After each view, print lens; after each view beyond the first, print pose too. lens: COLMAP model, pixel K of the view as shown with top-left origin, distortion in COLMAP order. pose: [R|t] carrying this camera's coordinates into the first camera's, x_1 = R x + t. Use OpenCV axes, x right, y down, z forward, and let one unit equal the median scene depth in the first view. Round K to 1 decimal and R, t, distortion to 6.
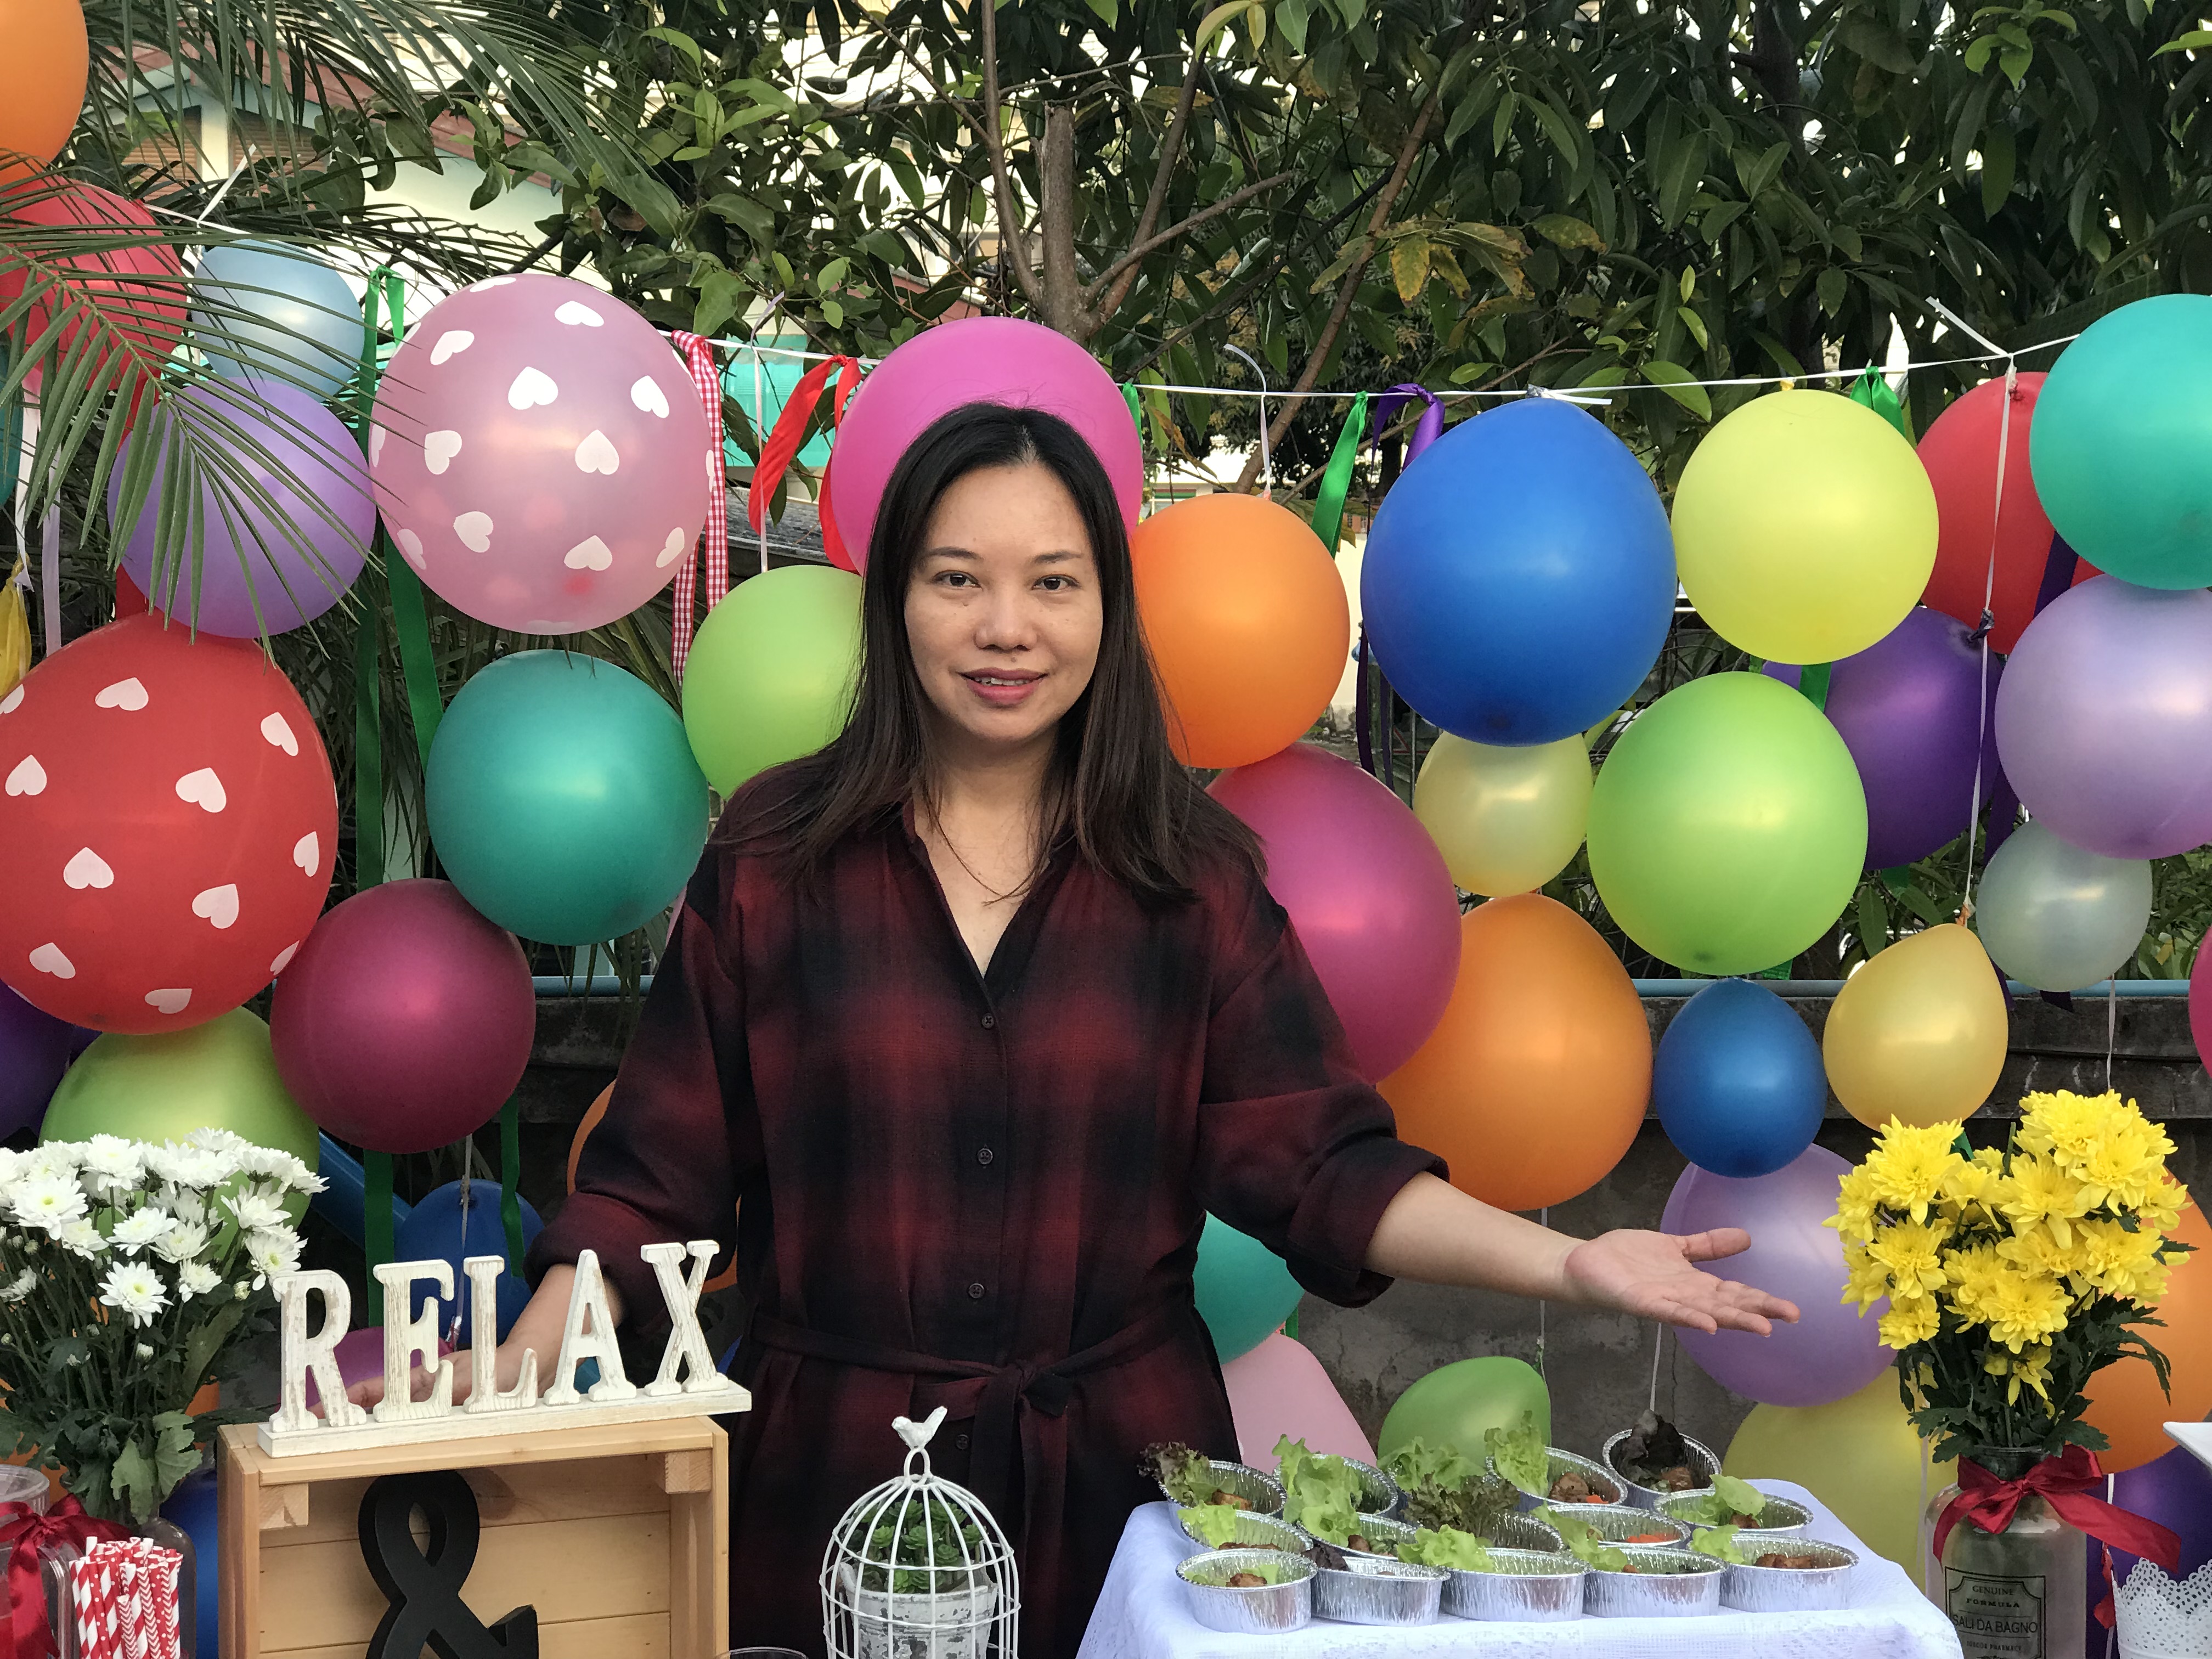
lens RADIAL K [[3665.7, 0, 1116.4], [0, 3665.7, 740.4], [0, 0, 1]] dist [0.055054, 0.000000]
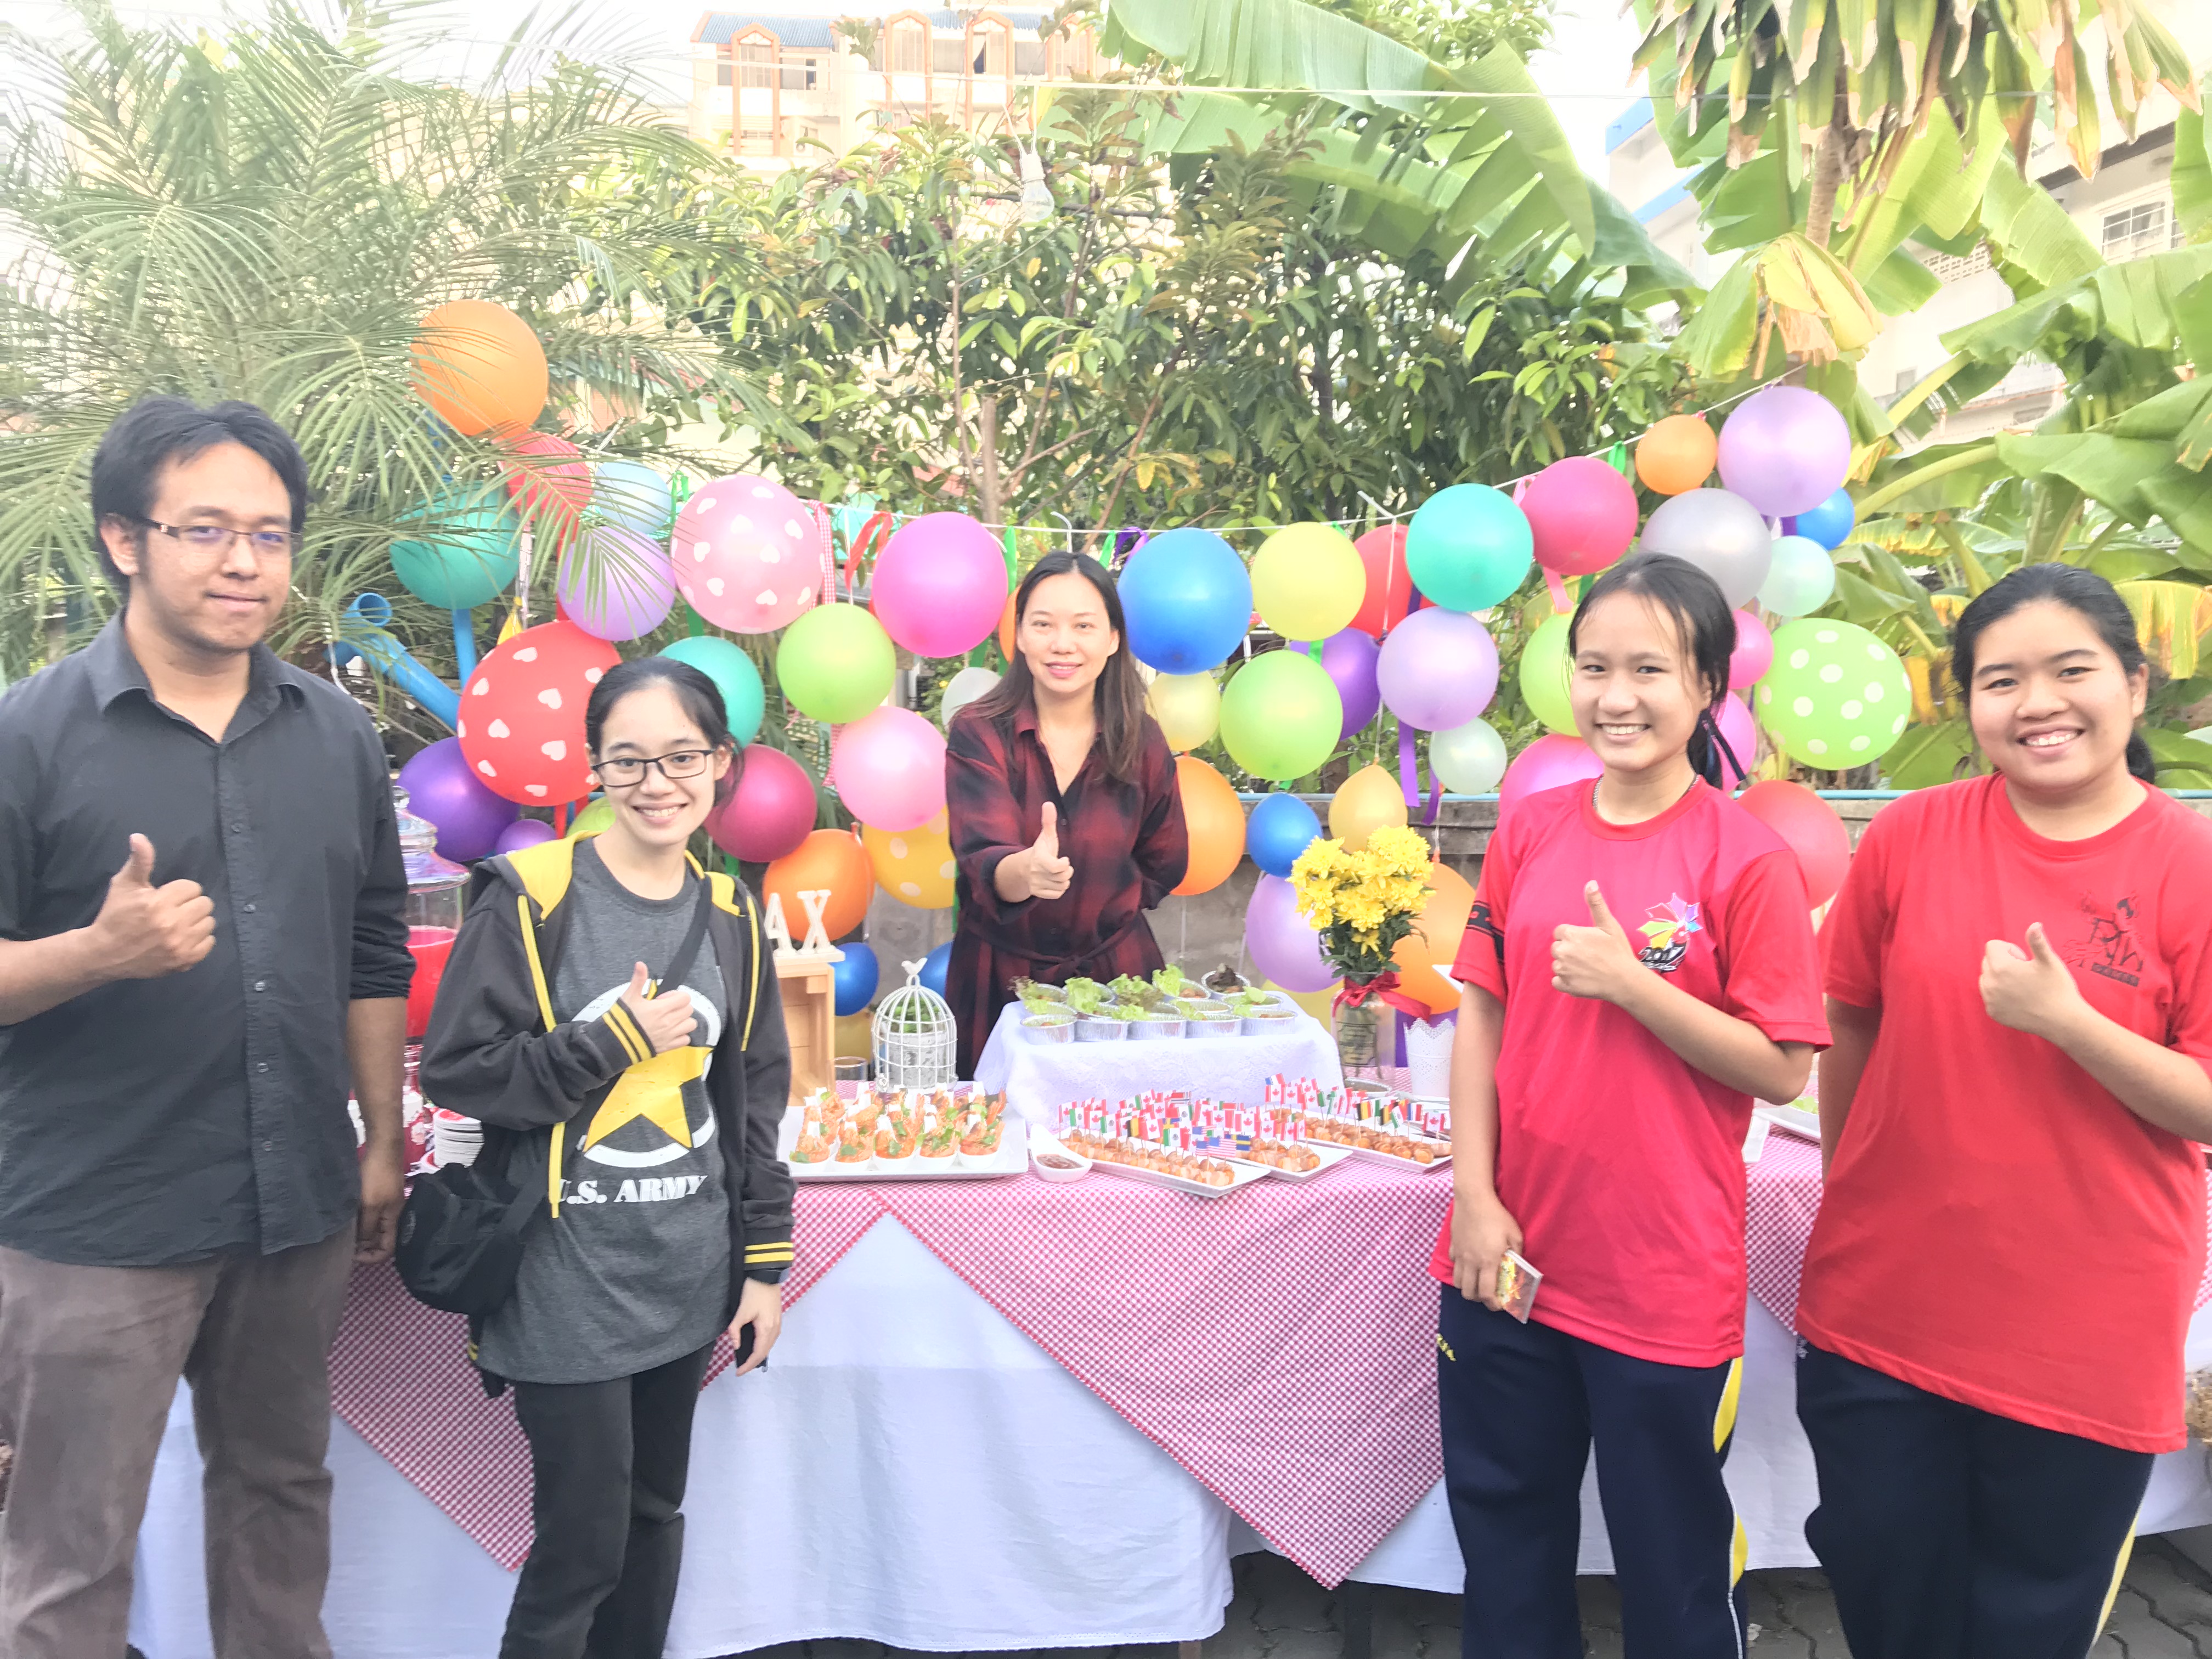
lens RADIAL K [[1780.0, 0, 1098.1], [0, 1780.0, 791.4], [0, 0, 1]] dist [0.099699, 0.000569]
pose [[0.999390, 0.001254, 0.034912, 0.025540], [-0.003137, 0.998539, 0.053947, 0.009439], [-0.034793, -0.054023, 0.997933, -0.160217]]
